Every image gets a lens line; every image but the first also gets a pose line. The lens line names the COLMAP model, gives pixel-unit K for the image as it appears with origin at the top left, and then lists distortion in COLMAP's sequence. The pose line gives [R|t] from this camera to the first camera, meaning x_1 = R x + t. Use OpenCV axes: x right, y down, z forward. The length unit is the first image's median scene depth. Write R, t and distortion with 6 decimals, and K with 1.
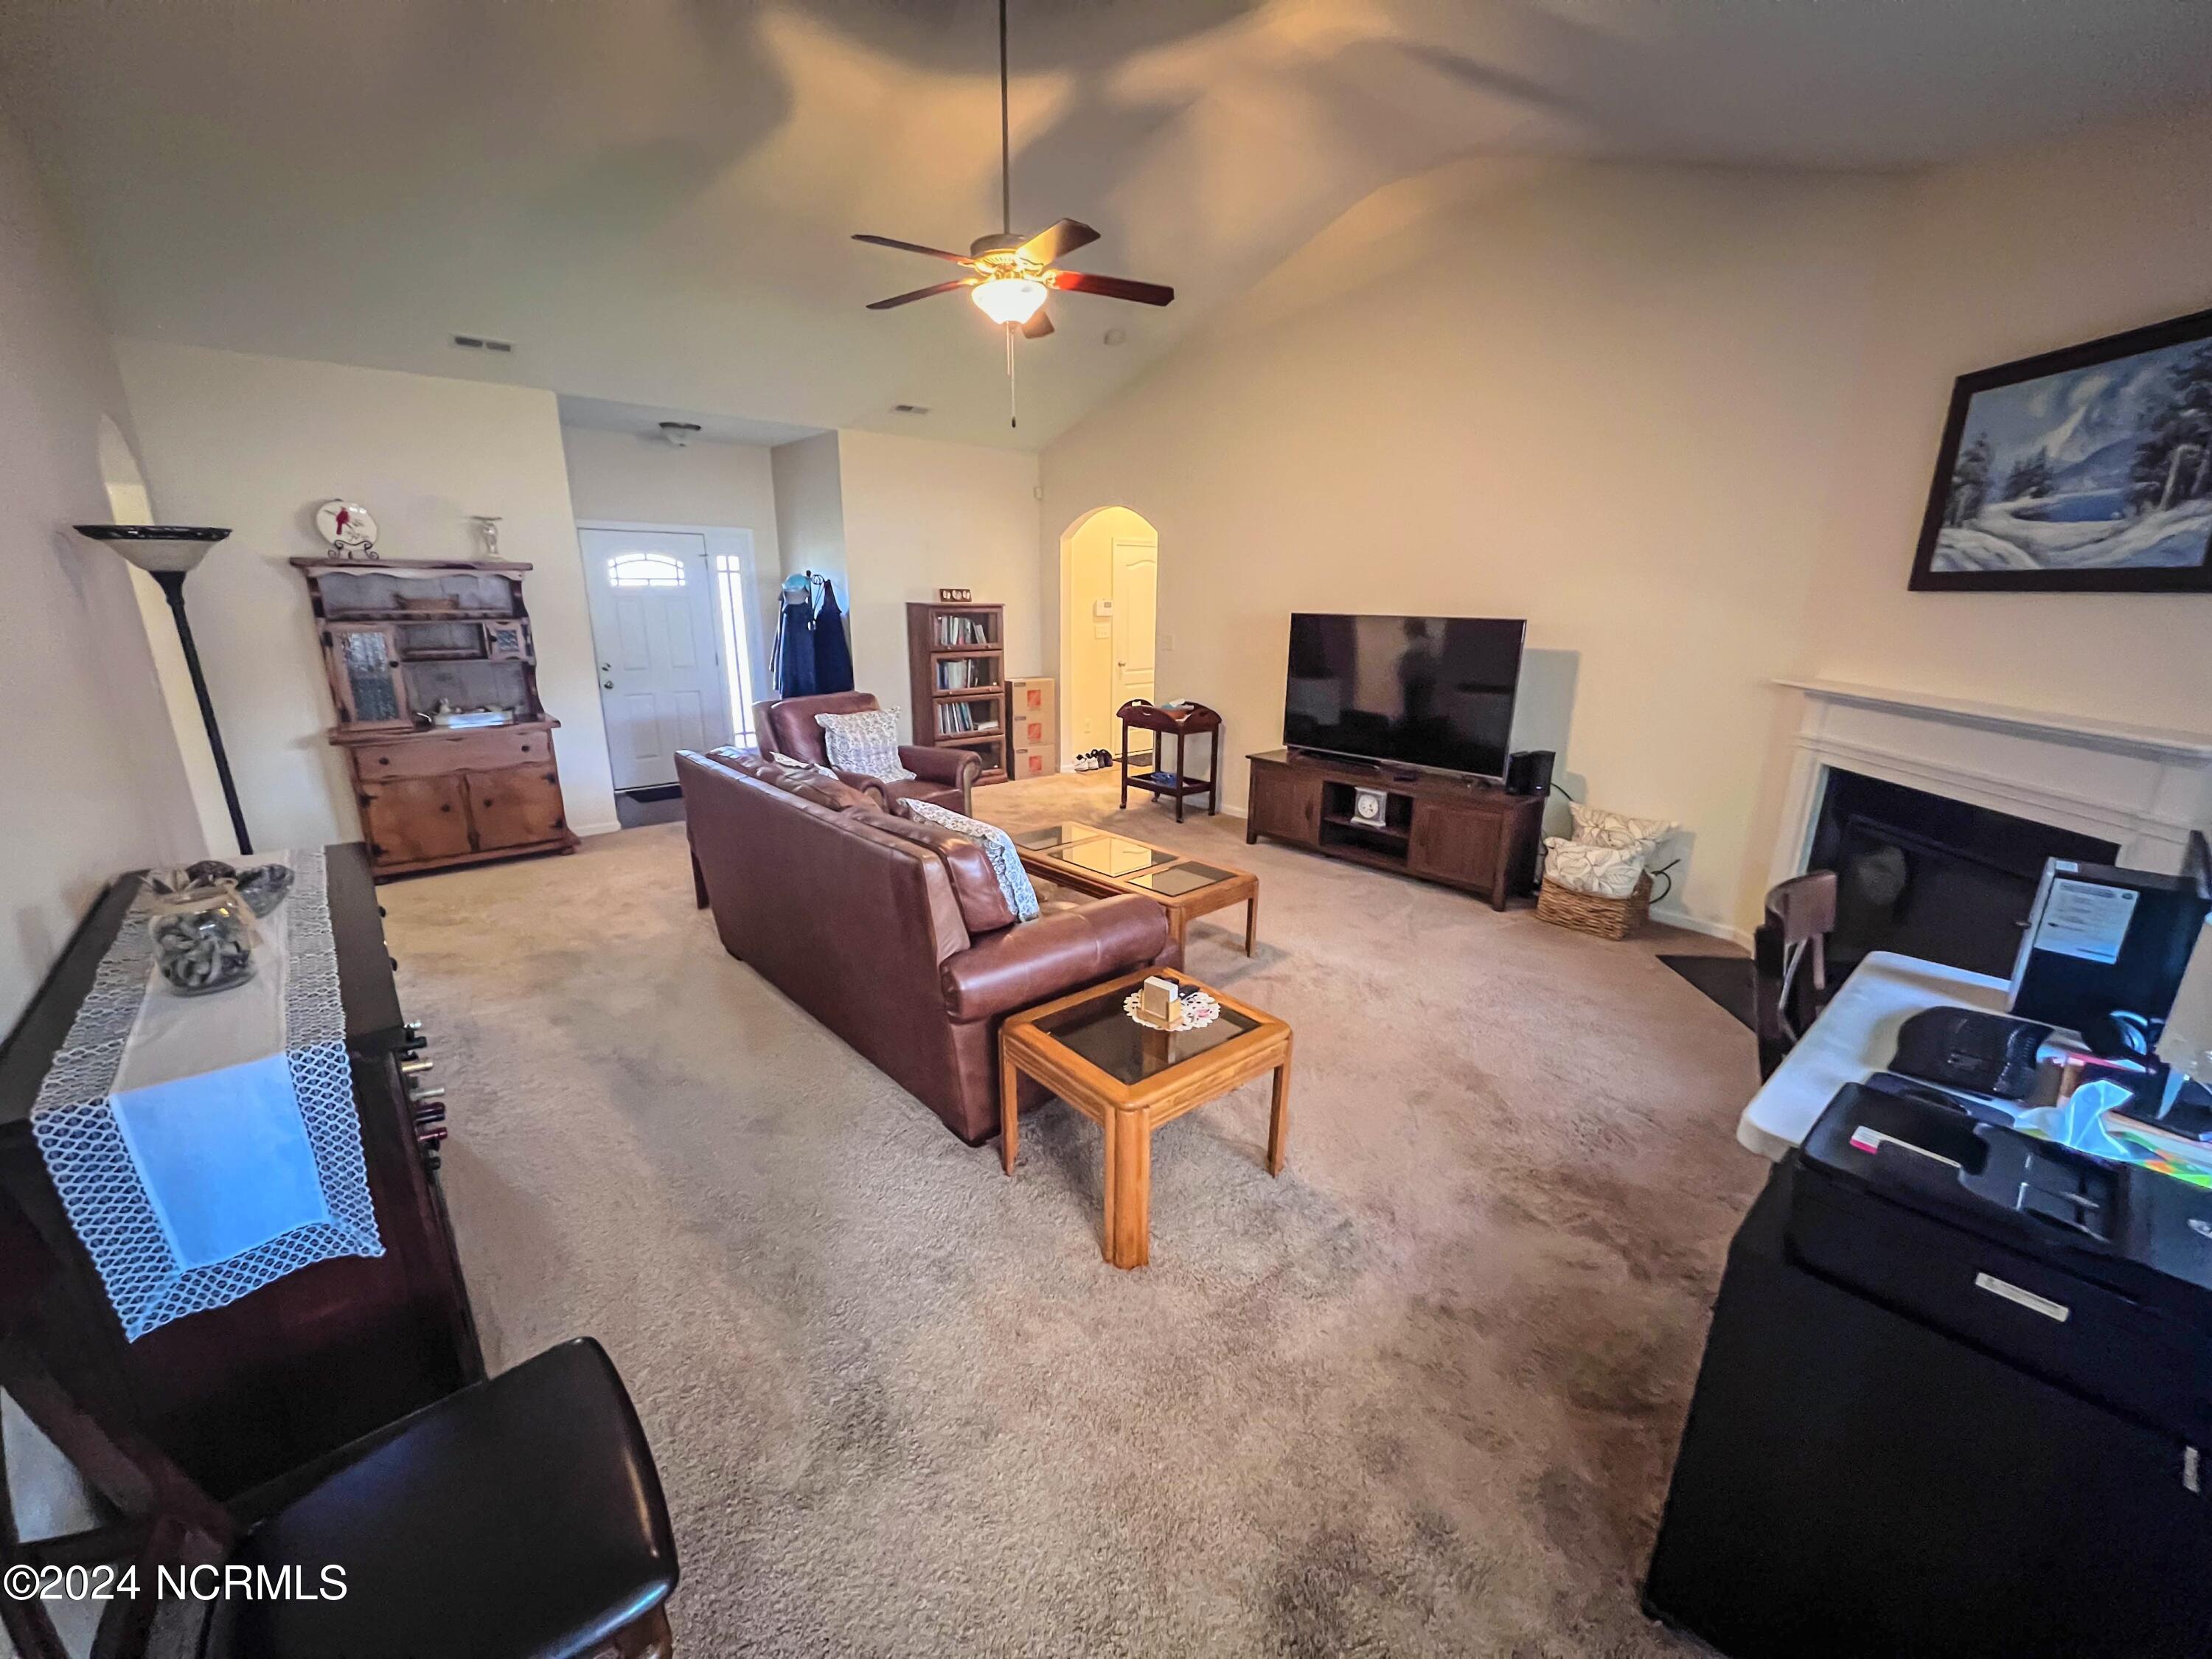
lens RADIAL K [[888.7, 0, 1113.4], [0, 888.7, 836.2], [0, 0, 1]] dist [-0.000097, -0.000317]
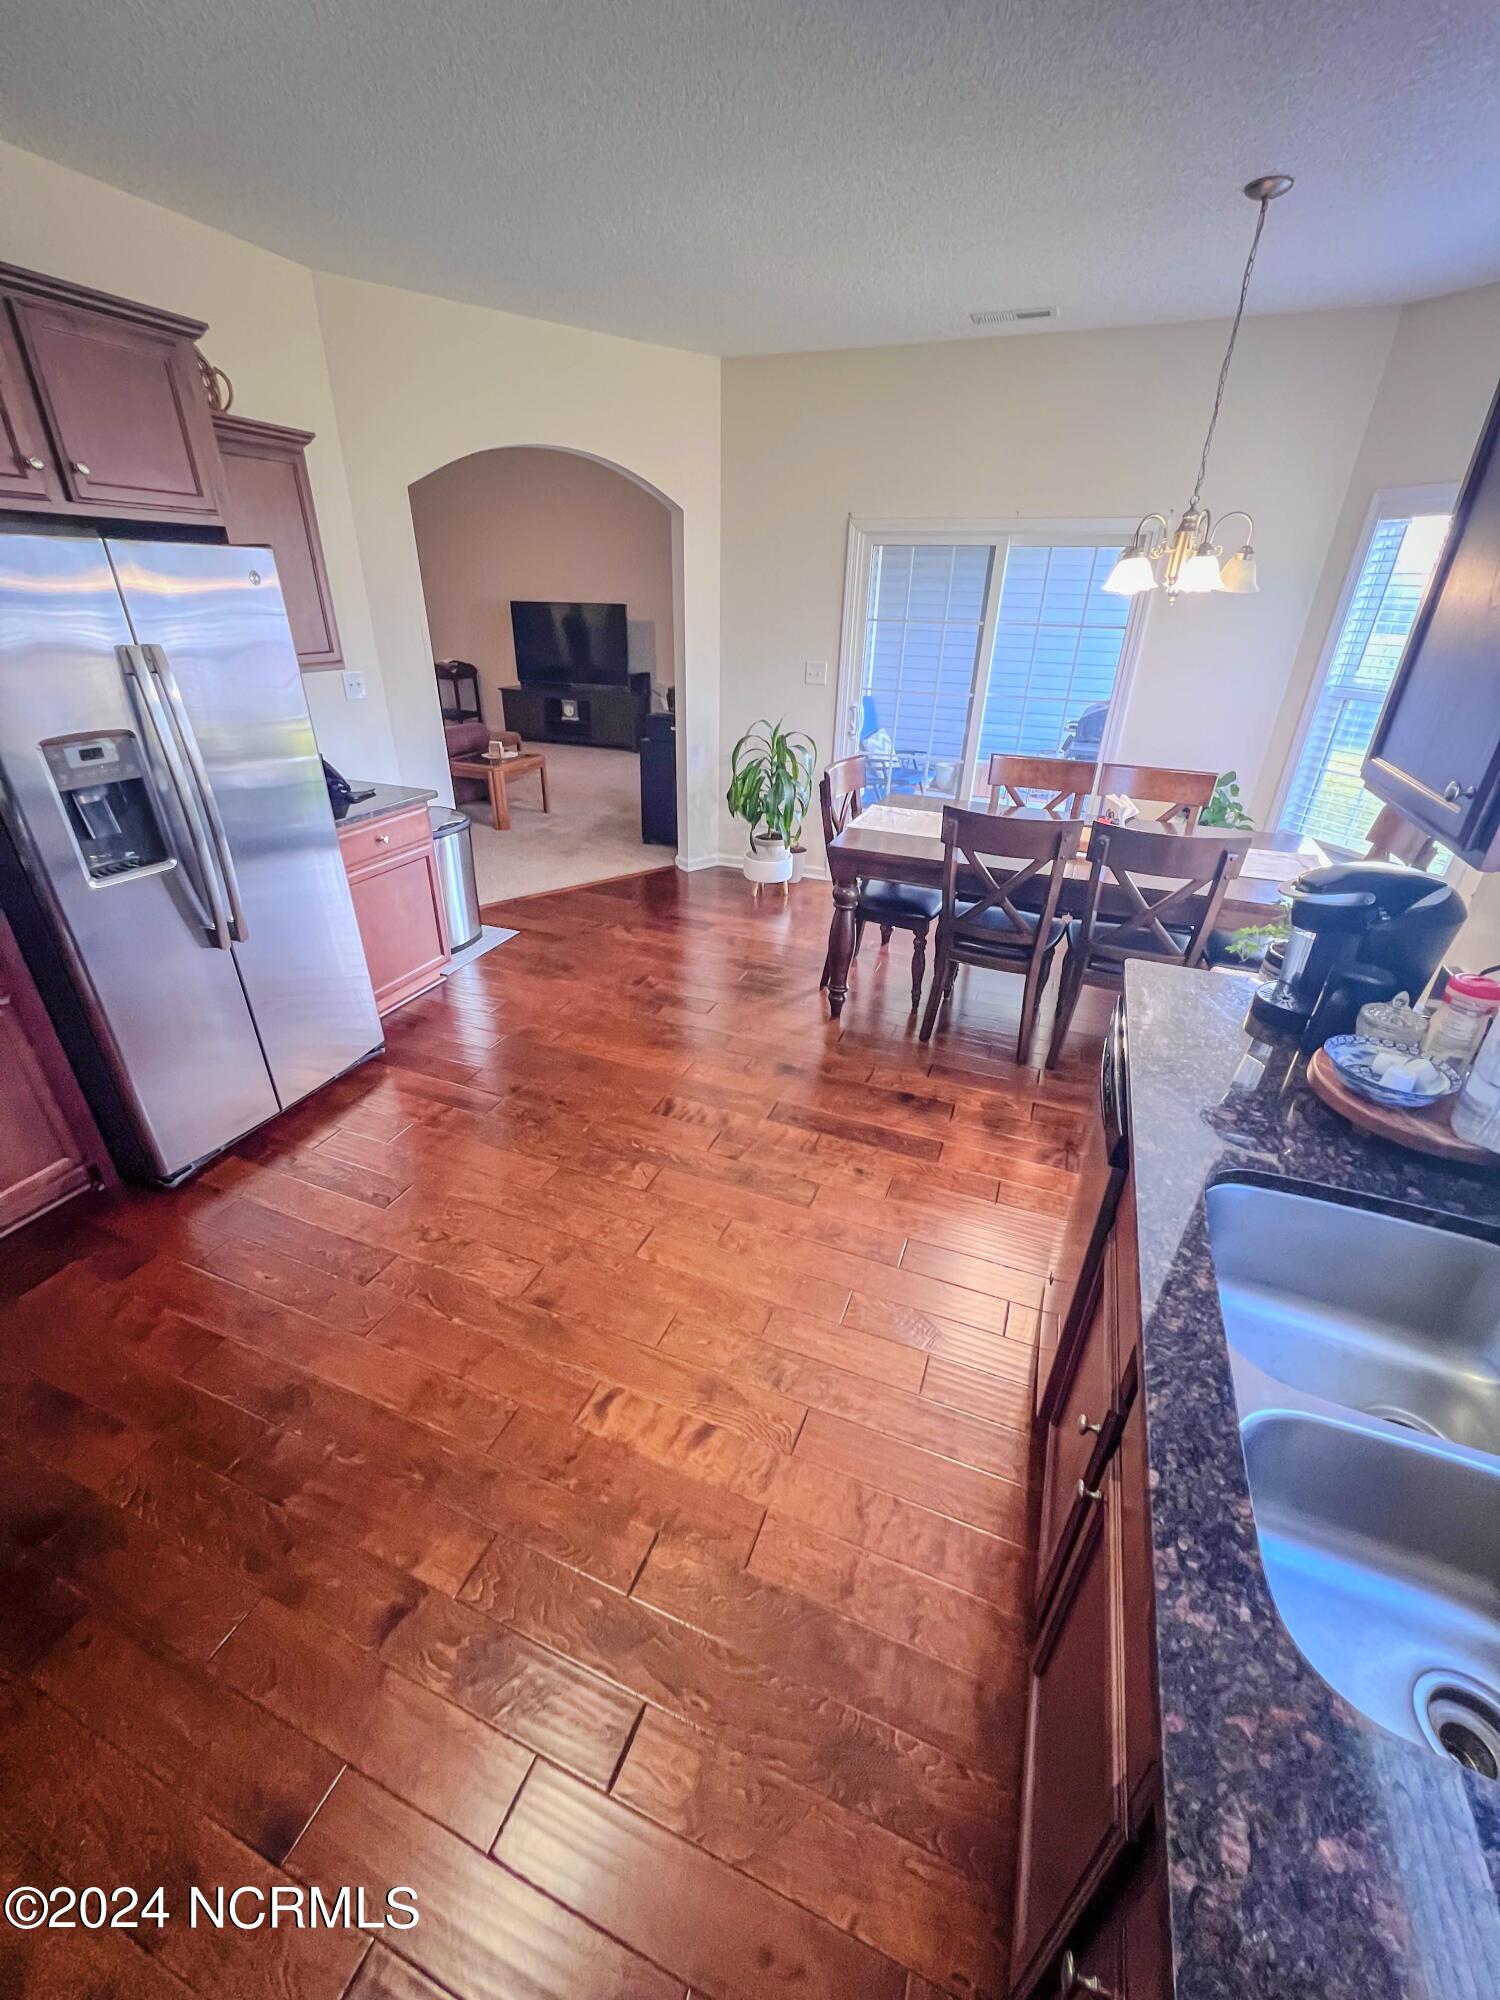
lens RADIAL K [[803.5, 0, 735.9], [0, 803.5, 1009.8], [0, 0, 1]] dist [-0.000097, -0.000317]
pose [[0.897267, -0.203488, 0.391797, -0.212669], [0.109671, 0.962361, 0.248663, 0.208359], [-0.427650, -0.180148, 0.885811, -0.852706]]
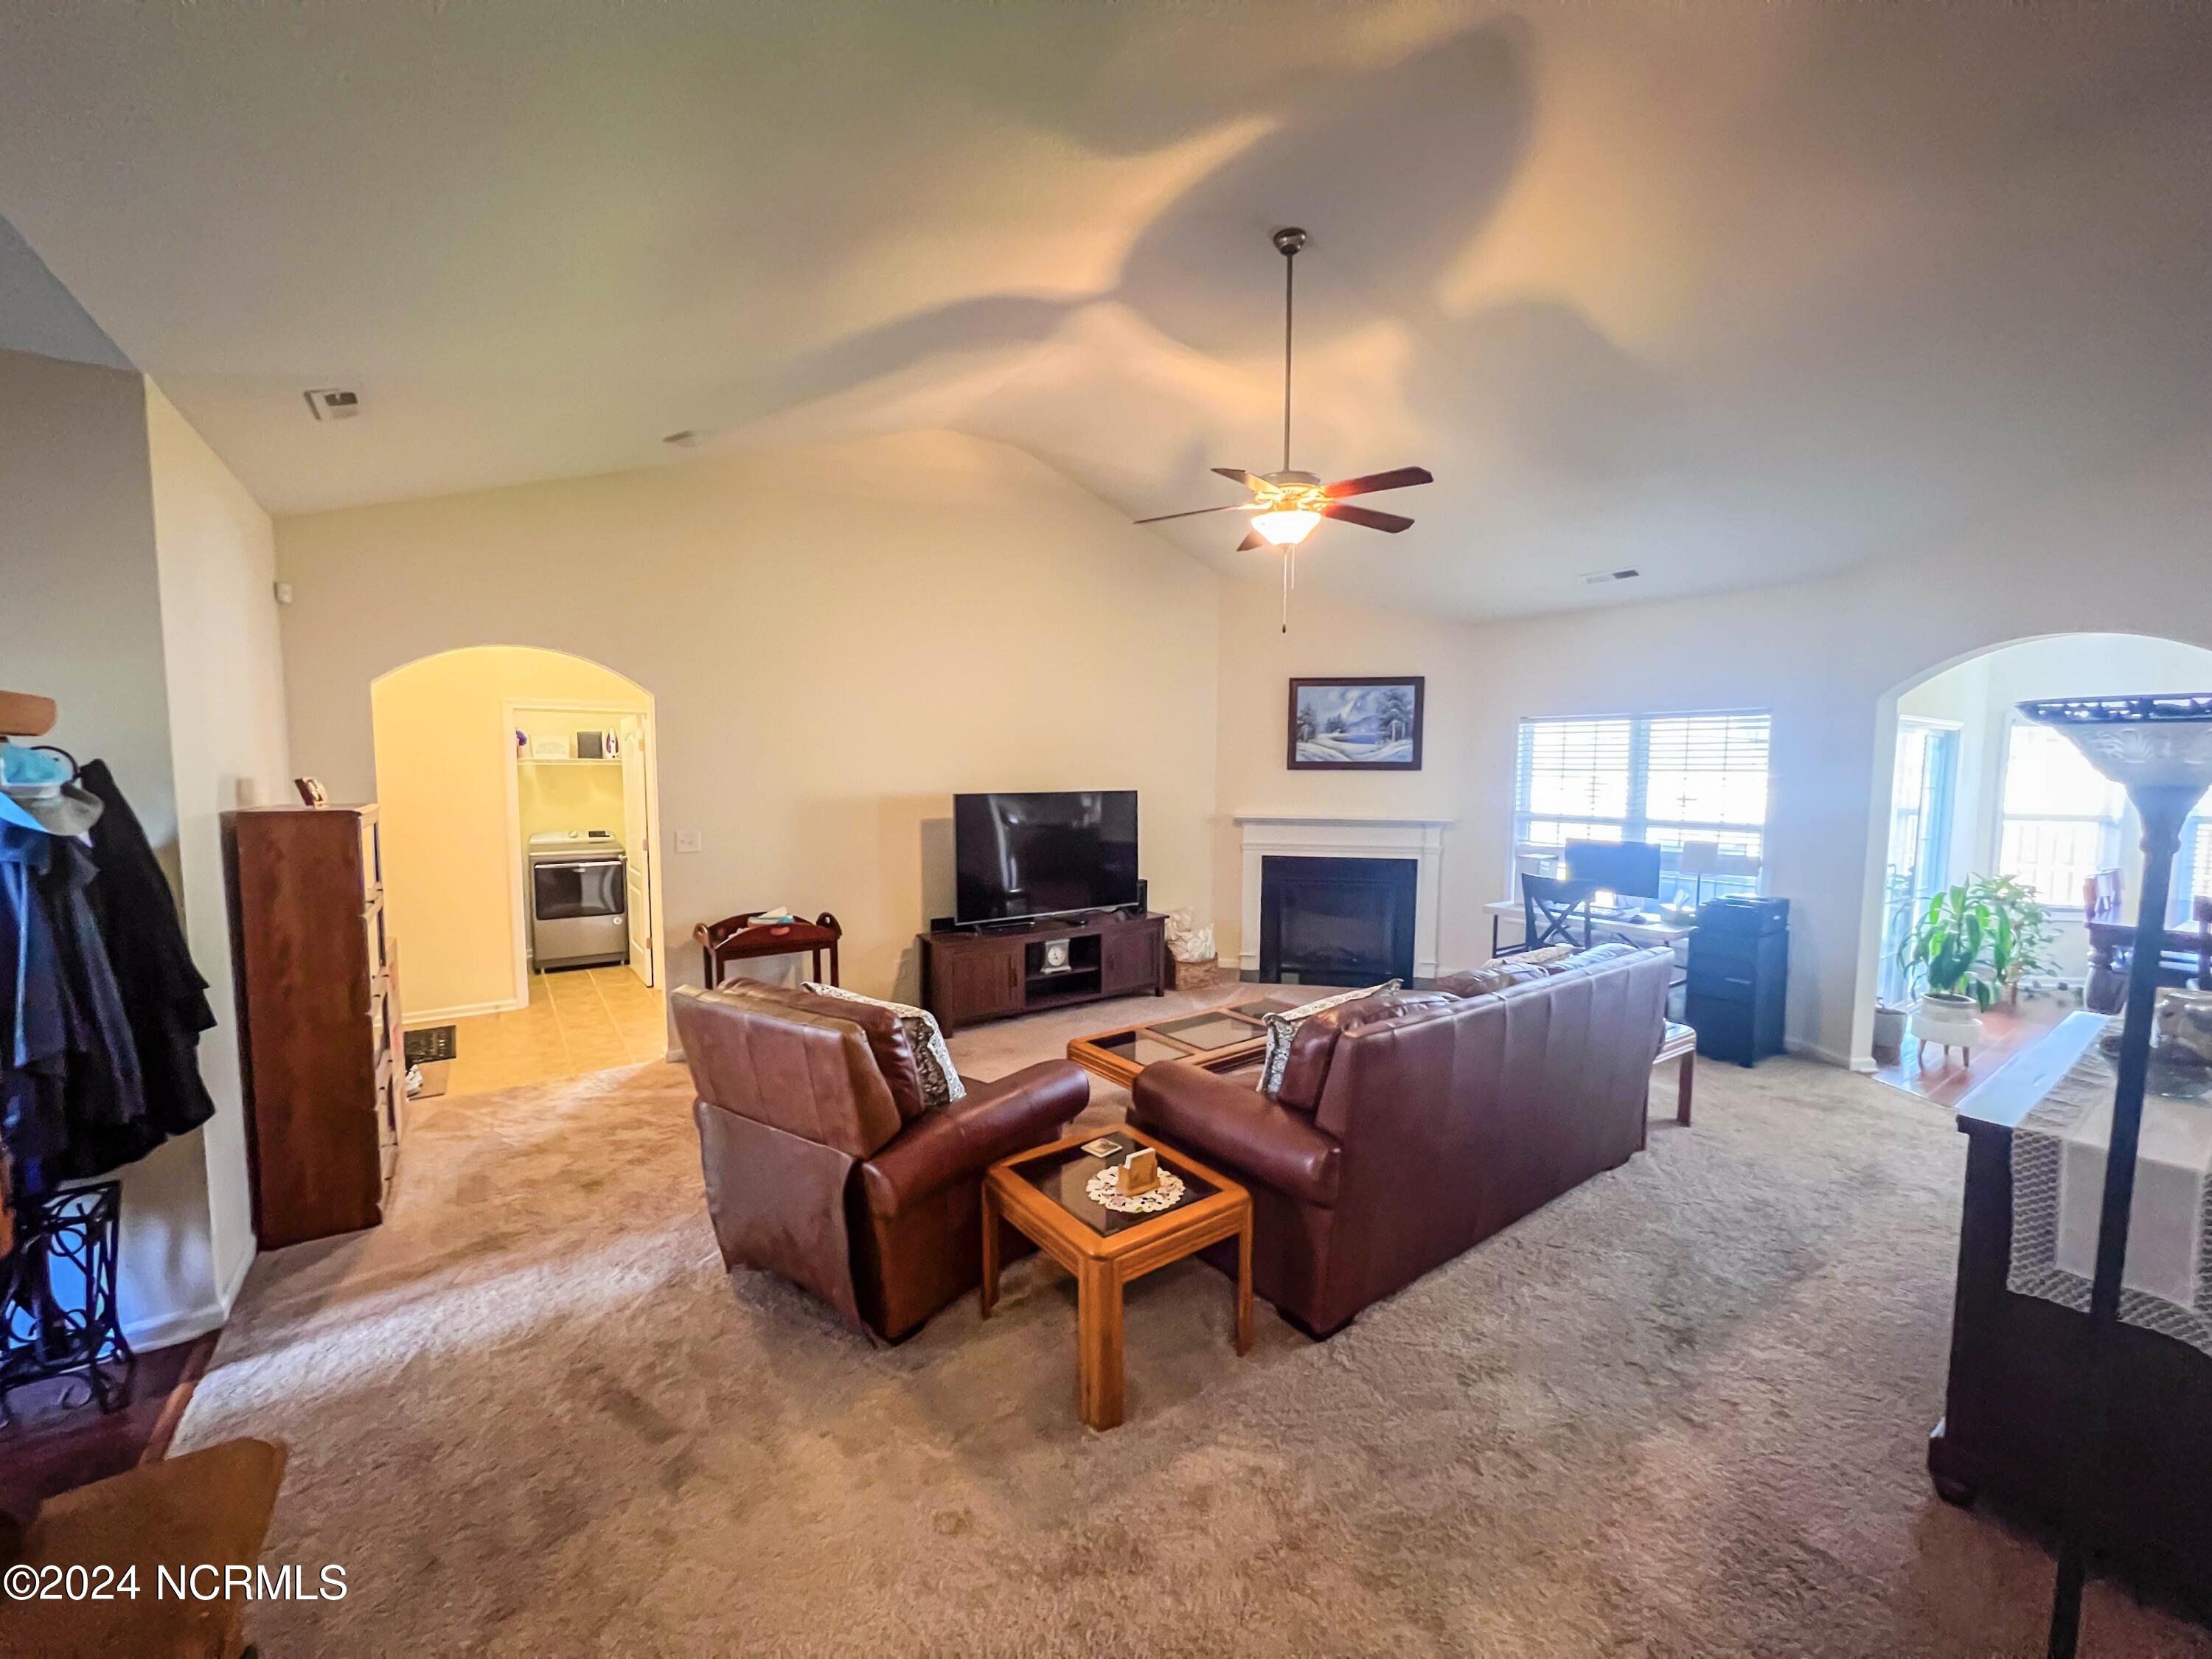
lens RADIAL K [[888.7, 0, 1117.0], [0, 888.7, 833.0], [0, 0, 1]] dist [-0.000097, -0.000317]
pose [[0.098655, -0.082781, 0.991673, -0.852806], [0.263553, 0.963122, 0.054179, -0.234774], [-0.959587, 0.256013, 0.116834, 0.787445]]
